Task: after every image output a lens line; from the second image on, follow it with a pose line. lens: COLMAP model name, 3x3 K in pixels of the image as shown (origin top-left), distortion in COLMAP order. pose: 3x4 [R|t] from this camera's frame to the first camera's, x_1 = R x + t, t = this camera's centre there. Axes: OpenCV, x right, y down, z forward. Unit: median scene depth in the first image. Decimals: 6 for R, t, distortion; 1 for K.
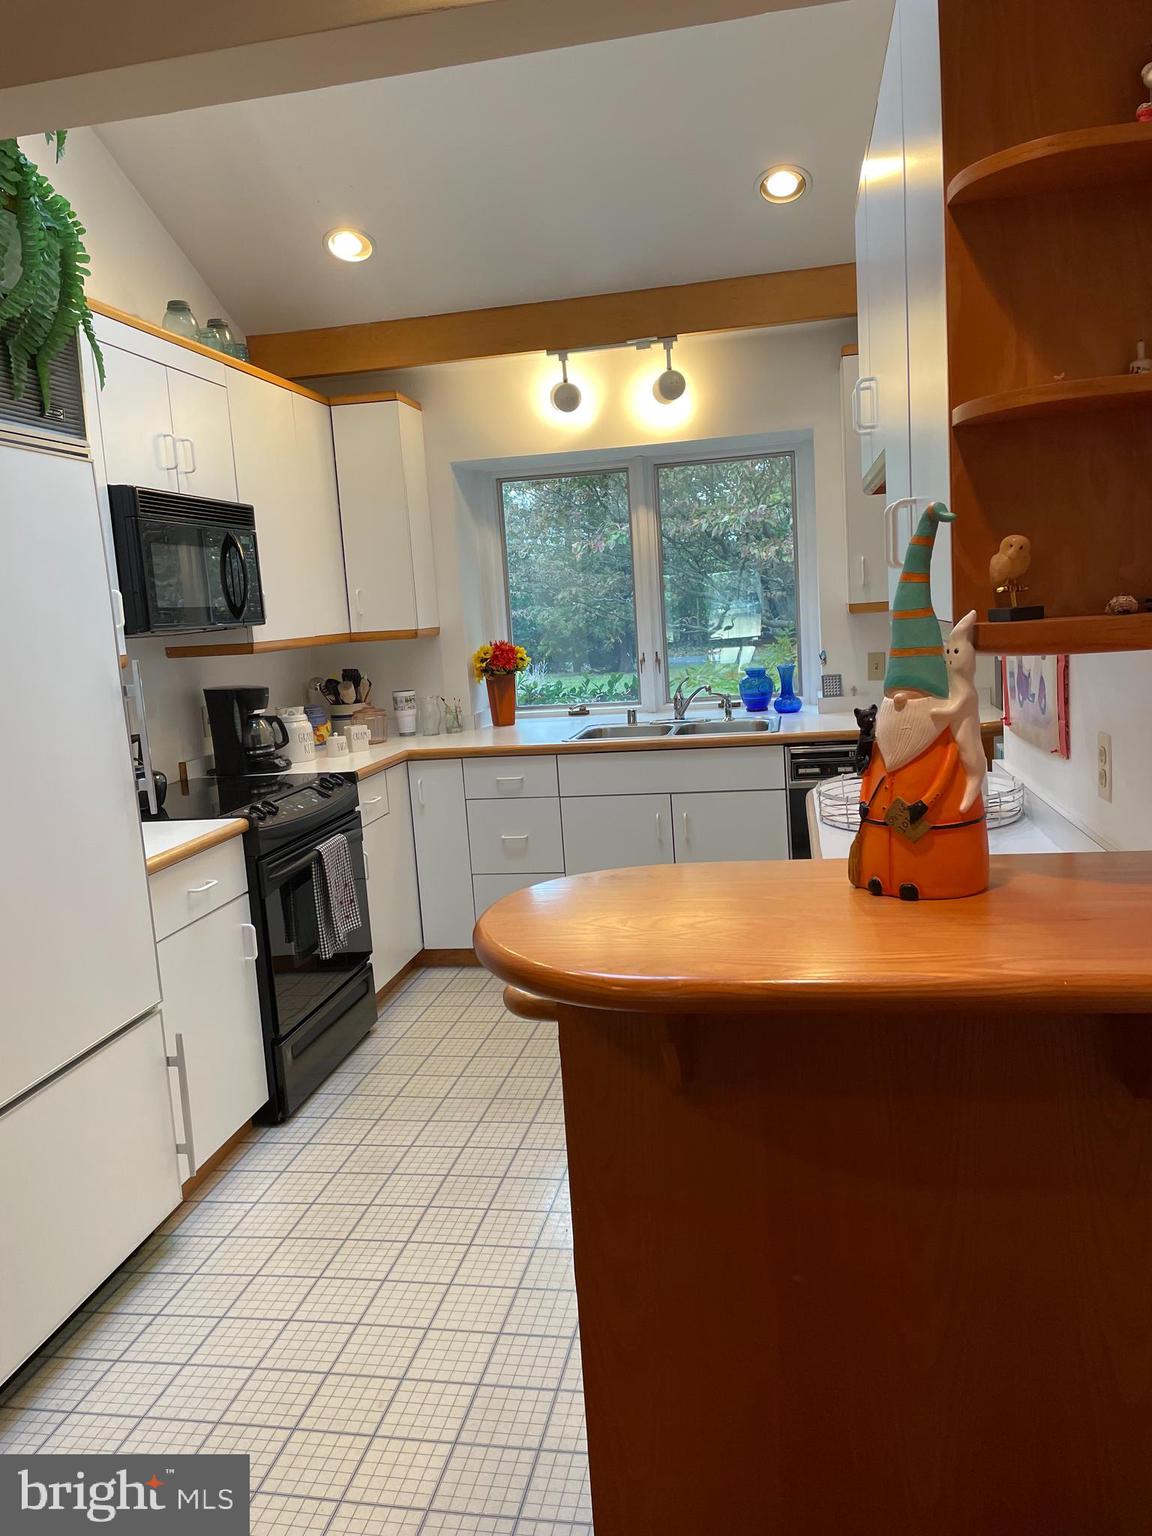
lens RADIAL K [[1157.9, 0, 577.3], [0, 1157.9, 768.4], [0, 0, 1]] dist [0.005384, -0.032753]
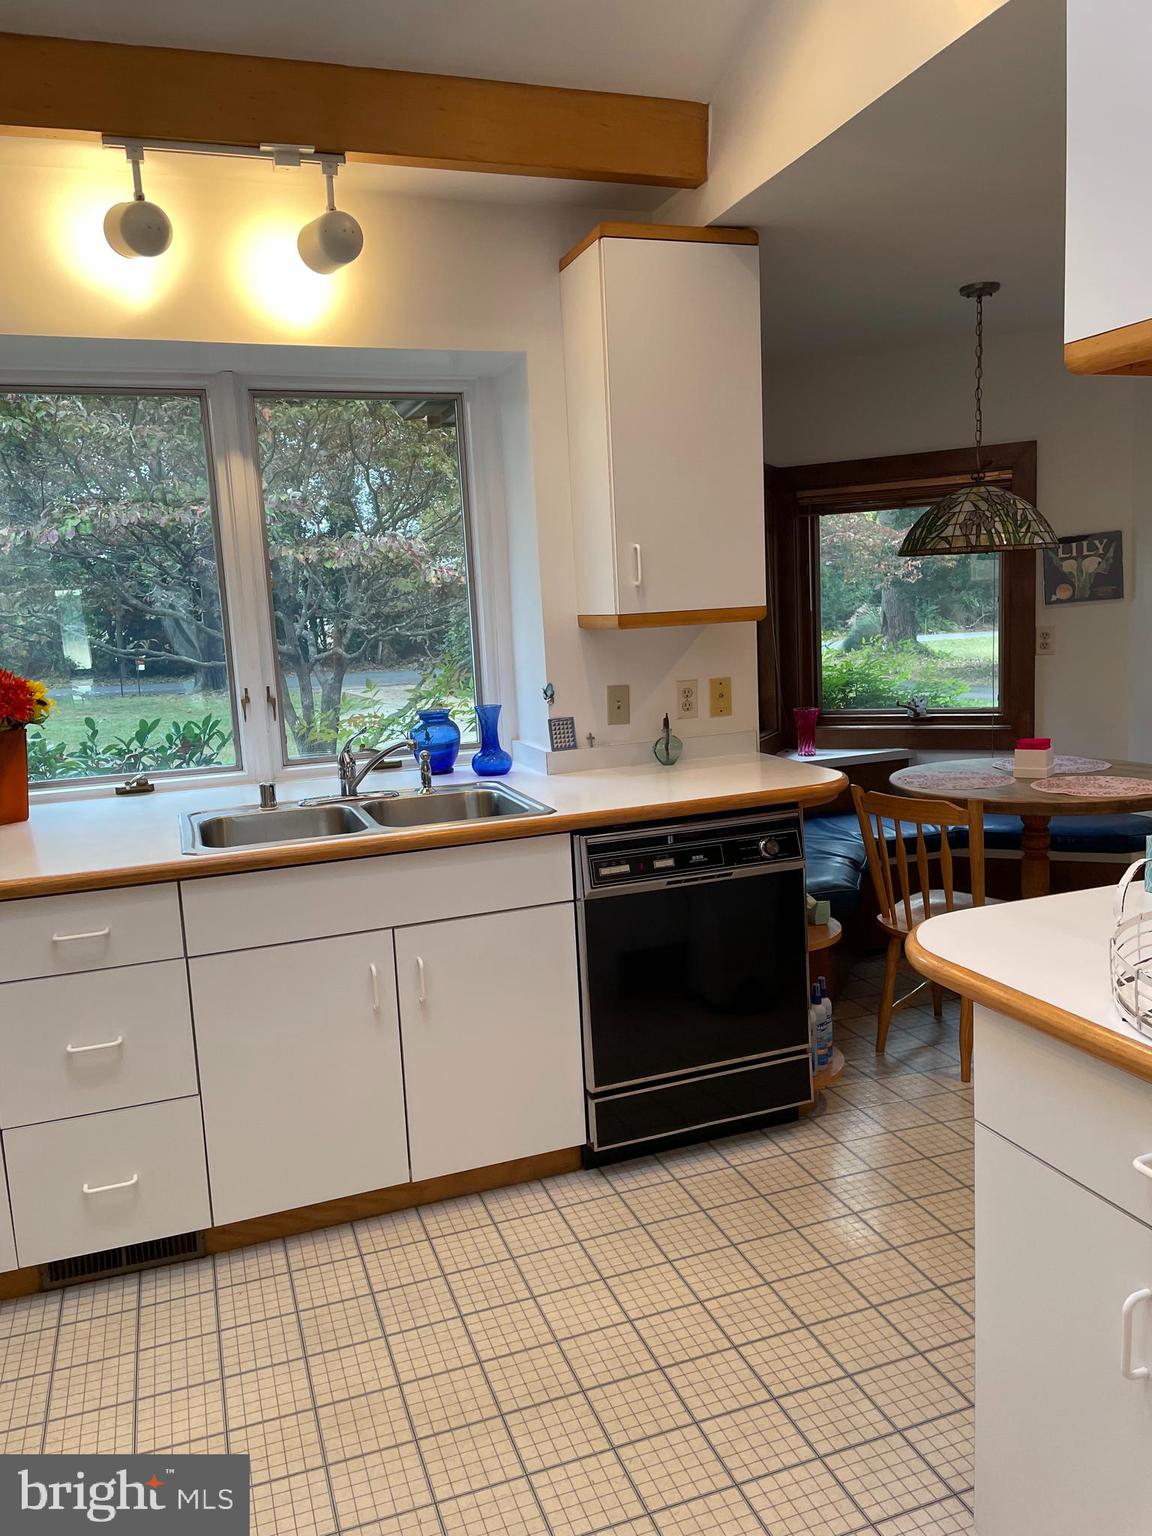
lens RADIAL K [[1157.9, 0, 638.2], [0, 1157.9, 776.9], [0, 0, 1]] dist [0.005384, -0.032753]
pose [[0.837594, -0.052198, 0.543794, -0.117914], [0.062830, 0.998024, -0.000977, -0.042249], [-0.542668, 0.034985, 0.839218, 0.399537]]
